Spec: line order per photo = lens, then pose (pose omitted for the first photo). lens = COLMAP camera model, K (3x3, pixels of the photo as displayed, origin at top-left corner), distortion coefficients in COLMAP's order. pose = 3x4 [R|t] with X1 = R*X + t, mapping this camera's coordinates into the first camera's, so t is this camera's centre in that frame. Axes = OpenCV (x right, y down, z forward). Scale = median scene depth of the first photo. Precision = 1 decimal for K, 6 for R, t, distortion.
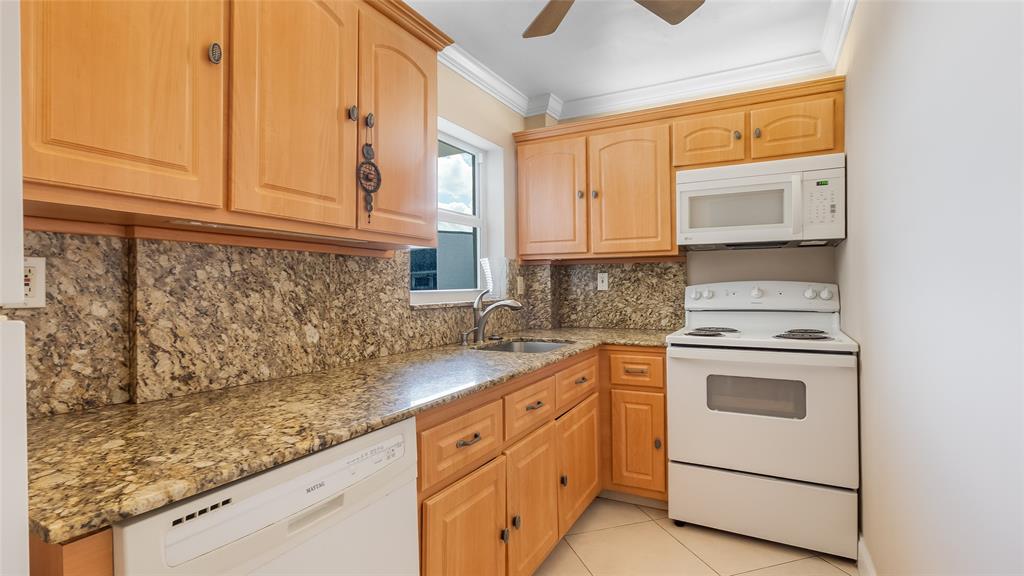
lens RADIAL K [[476.3, 0, 510.5], [0, 476.3, 288.3], [0, 0, 1]] dist [-0.005404, 0.001655]
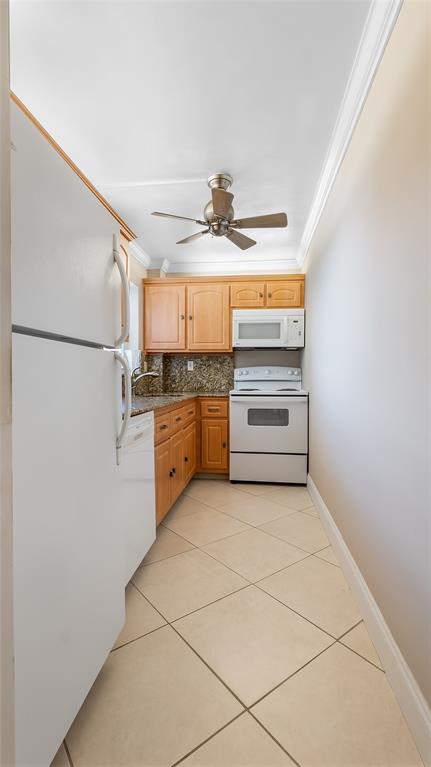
lens RADIAL K [[356.7, 0, 211.4], [0, 356.7, 387.1], [0, 0, 1]] dist [-0.005404, 0.001655]
pose [[0.934968, 0.004576, 0.354703, -0.282839], [-0.010642, 0.999829, 0.015151, 0.060047], [-0.354573, -0.017941, 0.934856, -0.395252]]
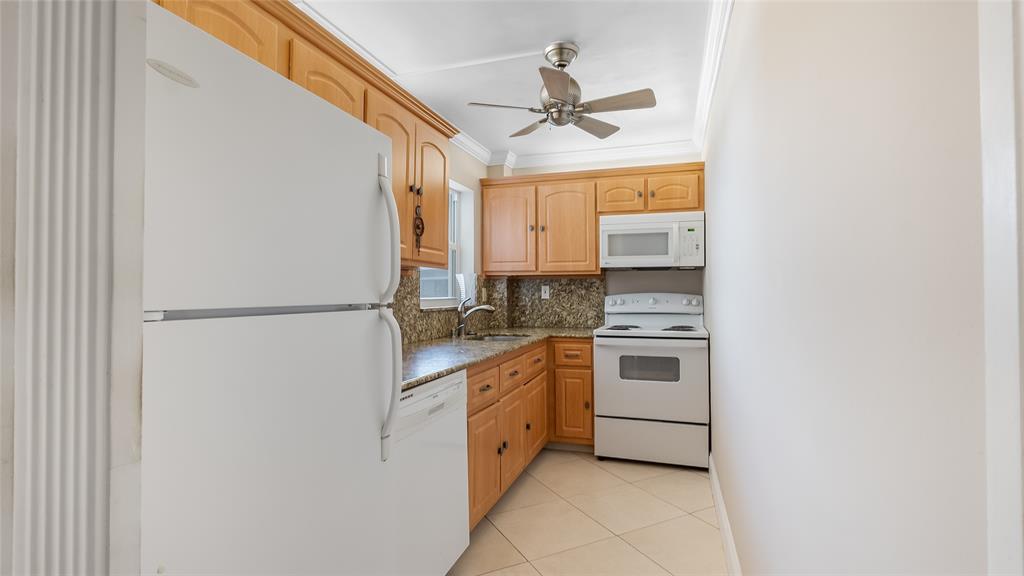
lens RADIAL K [[476.3, 0, 509.9], [0, 476.3, 288.5], [0, 0, 1]] dist [-0.005404, 0.001655]
pose [[0.985921, 0.009247, 0.166957, -0.168596], [-0.006477, 0.999832, -0.017130, -0.001205], [-0.167087, 0.015808, 0.985815, -0.396327]]
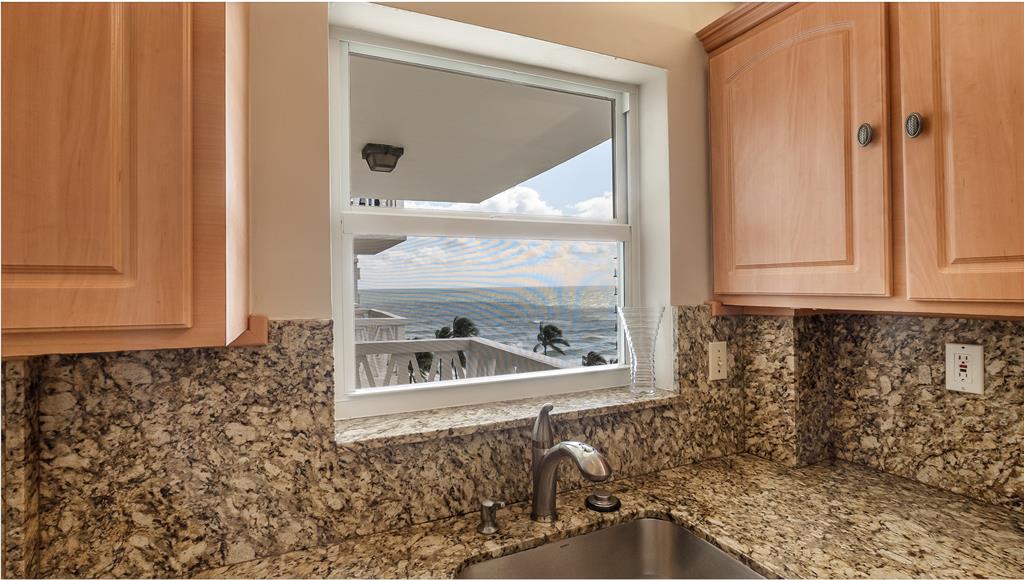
lens RADIAL K [[469.4, 0, 515.7], [0, 469.4, 290.8], [0, 0, 1]] dist [-0.005703, -0.000025]
pose [[0.798556, 0.003407, -0.601910, 0.179994], [0.001757, 0.999967, 0.007991, -0.101545], [0.601917, -0.007439, 0.798524, 0.683502]]
